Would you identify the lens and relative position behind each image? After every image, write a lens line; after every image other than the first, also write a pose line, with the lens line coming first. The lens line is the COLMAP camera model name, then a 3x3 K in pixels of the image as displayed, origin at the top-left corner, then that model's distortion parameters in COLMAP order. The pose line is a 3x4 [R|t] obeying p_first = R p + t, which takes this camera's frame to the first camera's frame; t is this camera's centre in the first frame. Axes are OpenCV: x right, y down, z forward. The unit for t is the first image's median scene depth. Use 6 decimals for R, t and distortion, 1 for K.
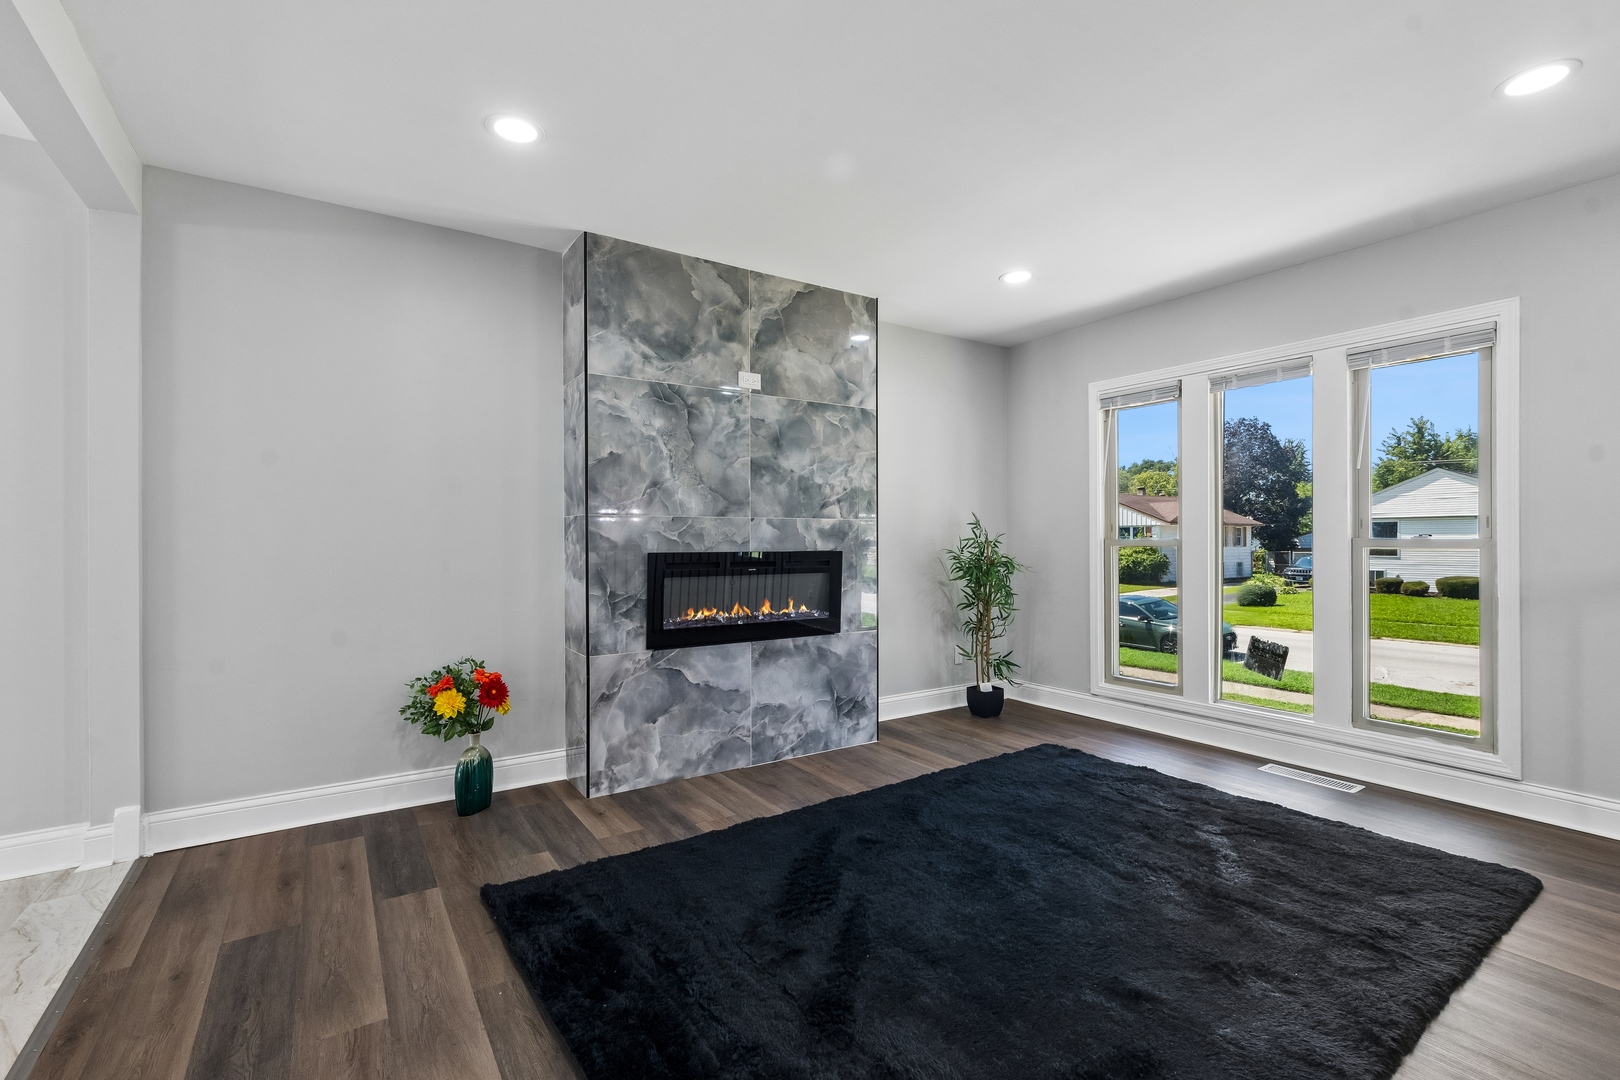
lens RADIAL K [[712.1, 0, 806.0], [0, 712.1, 538.7], [0, 0, 1]] dist [-0.001976, -0.000314]
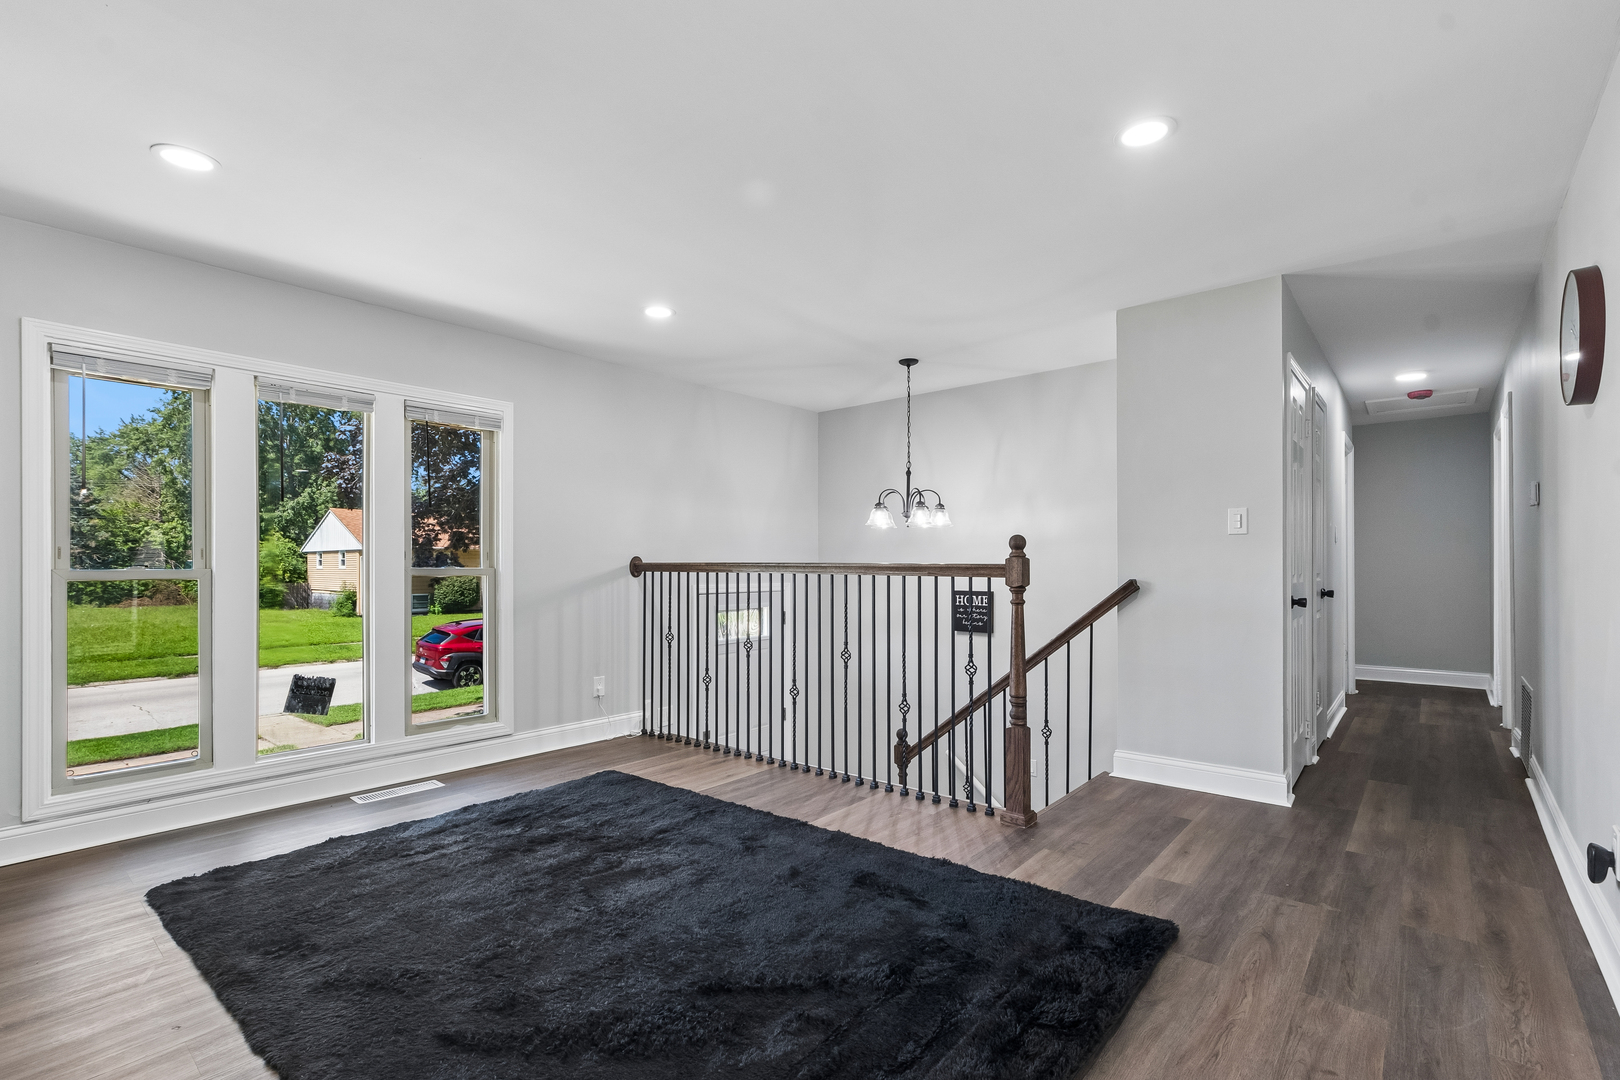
lens RADIAL K [[730.4, 0, 813.9], [0, 730.4, 566.0], [0, 0, 1]] dist [-0.000560, -0.000003]
pose [[-0.271285, 0.004291, 0.962490, -0.490523], [0.001563, 0.999991, -0.004017, 0.001453], [-0.962498, 0.000415, -0.271289, 0.651681]]
